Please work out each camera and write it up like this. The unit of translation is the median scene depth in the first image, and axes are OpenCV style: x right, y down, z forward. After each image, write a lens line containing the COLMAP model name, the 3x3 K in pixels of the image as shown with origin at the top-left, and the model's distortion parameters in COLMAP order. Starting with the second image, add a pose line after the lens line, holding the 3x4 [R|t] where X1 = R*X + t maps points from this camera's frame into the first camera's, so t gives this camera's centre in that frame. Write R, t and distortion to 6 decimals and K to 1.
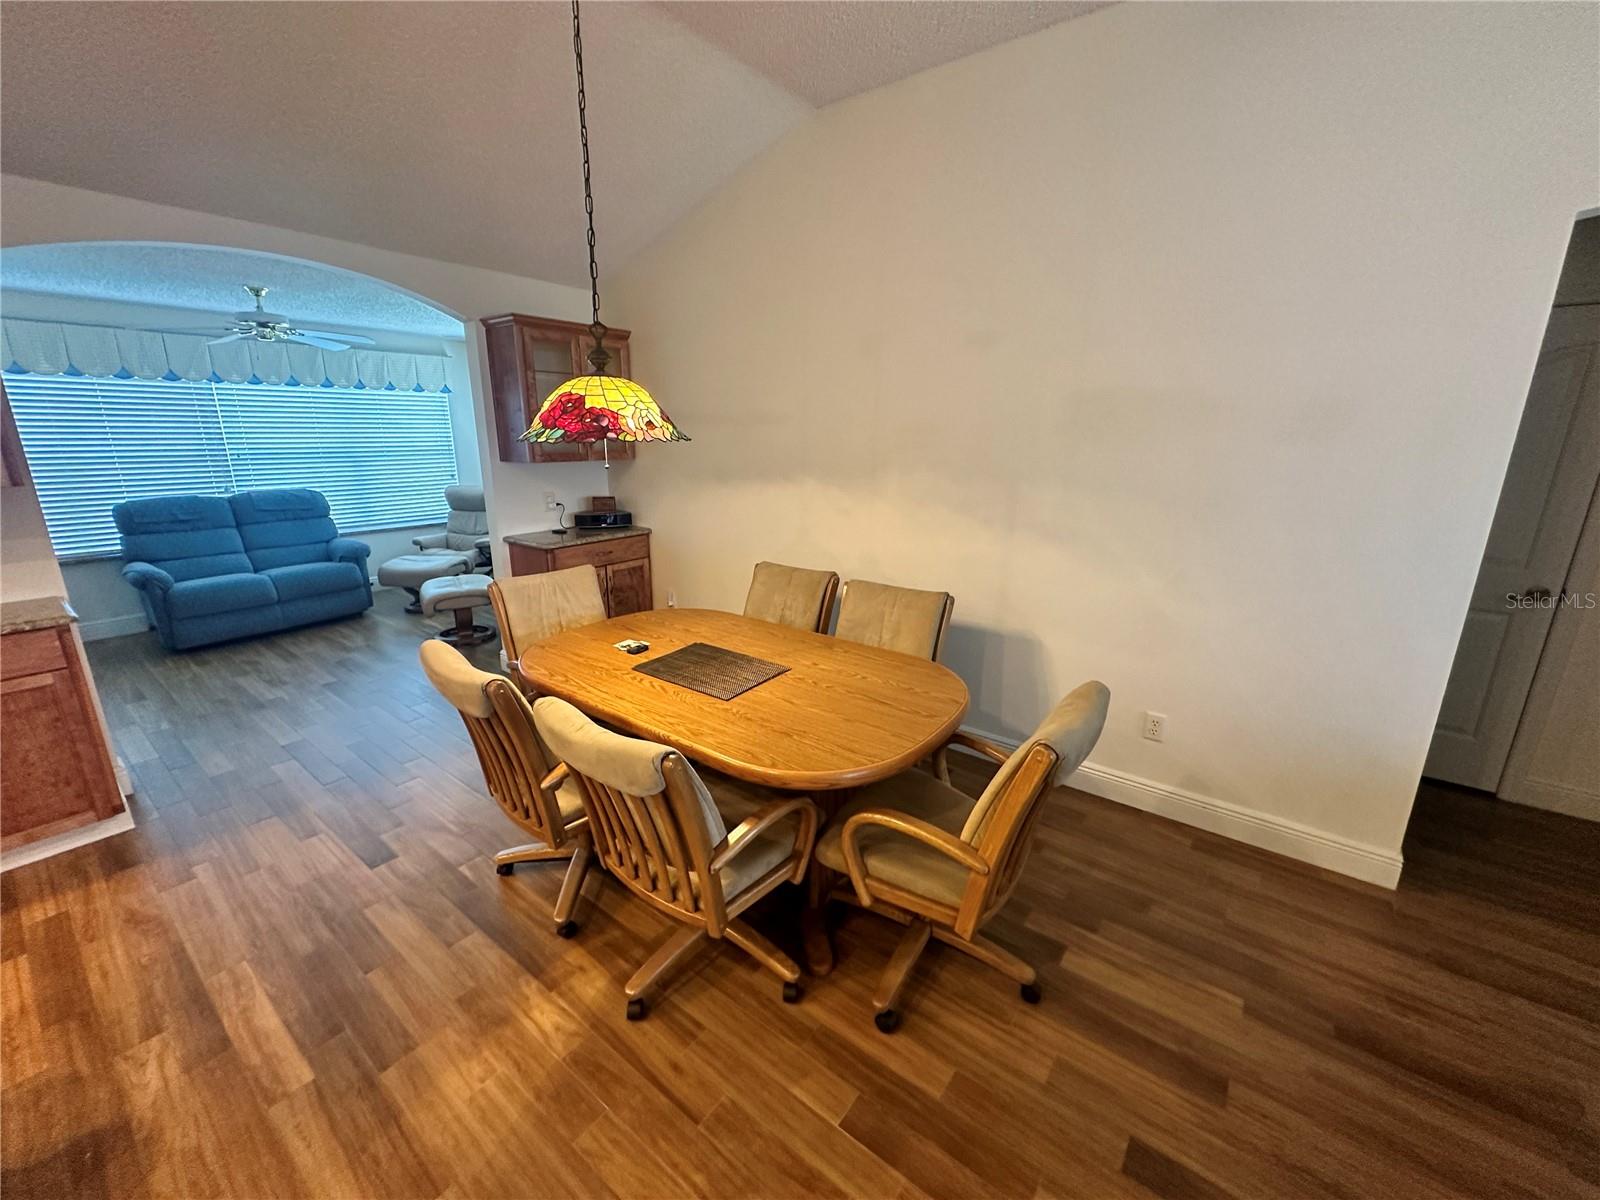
lens RADIAL K [[639.6, 0, 795.8], [0, 639.6, 598.6], [0, 0, 1]] dist [0.003146, 0.000200]
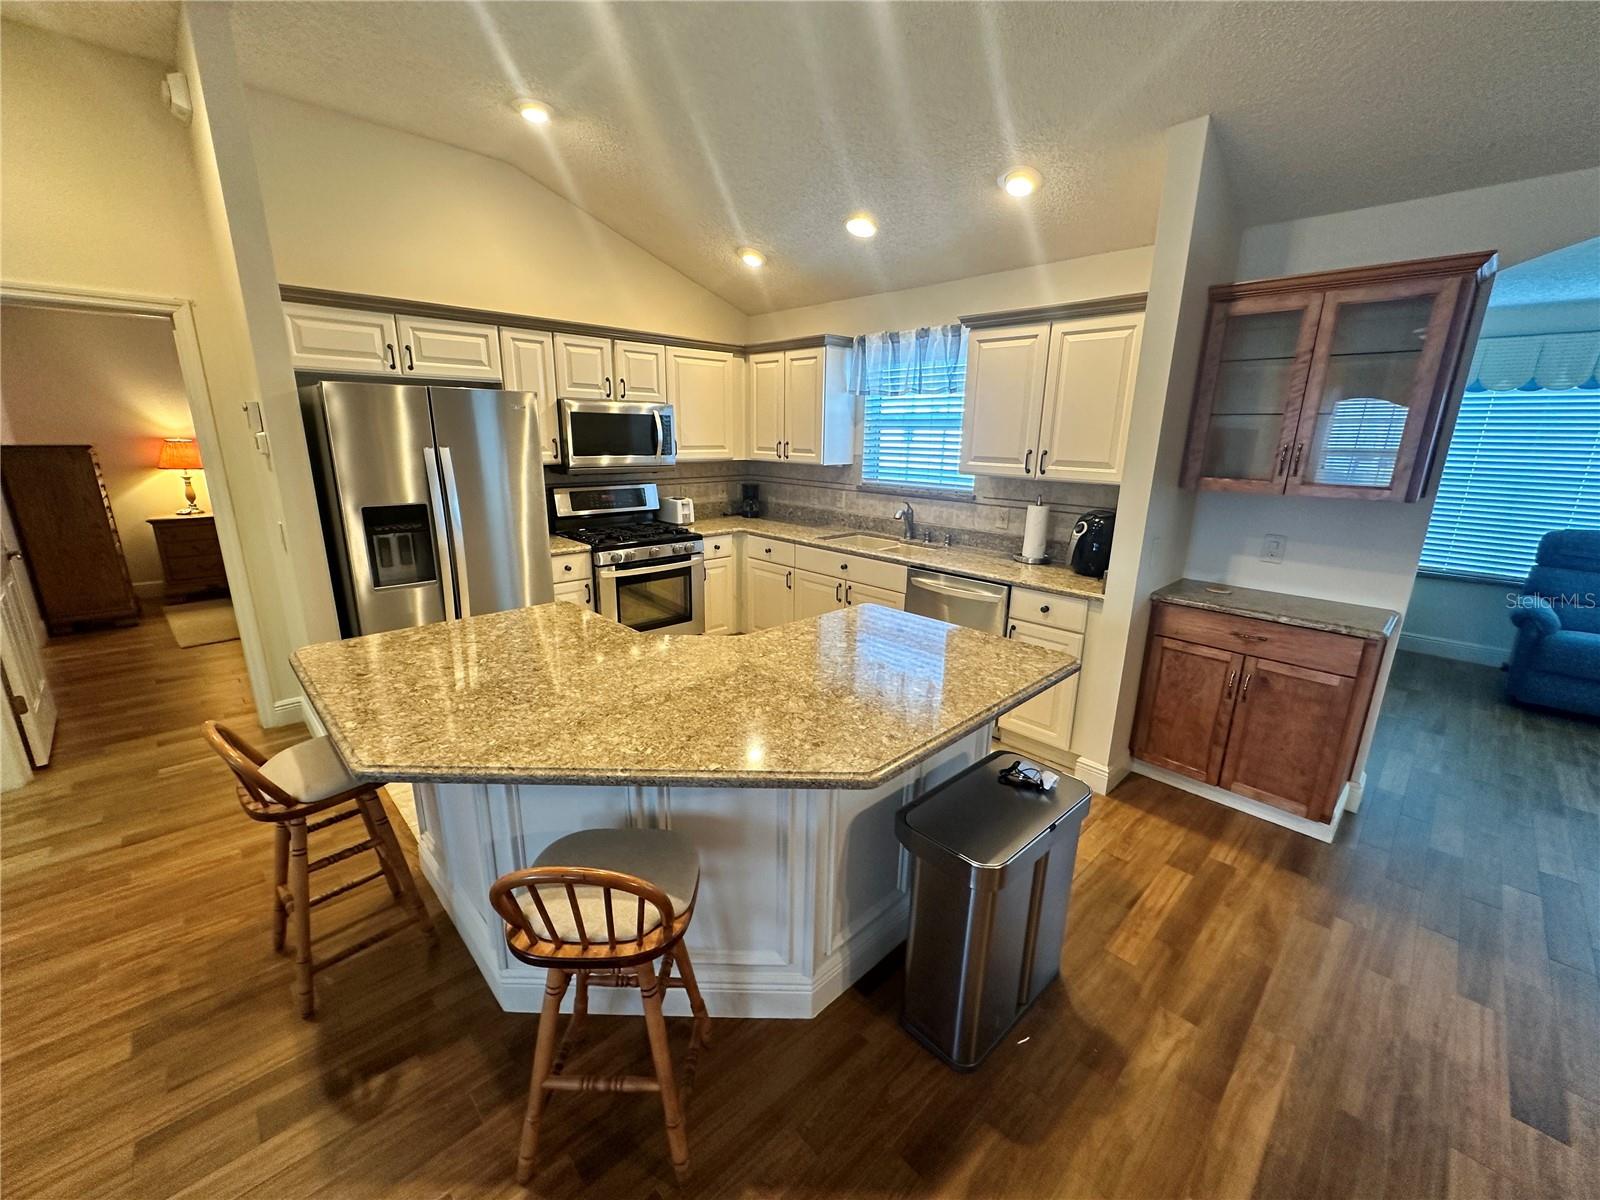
lens RADIAL K [[639.6, 0, 796.2], [0, 639.6, 597.1], [0, 0, 1]] dist [0.003146, 0.000200]
pose [[-0.144047, 0.243894, -0.959044, -0.048245], [-0.267546, 0.923460, 0.275030, -0.055496], [0.952717, 0.296206, -0.067768, 0.177191]]
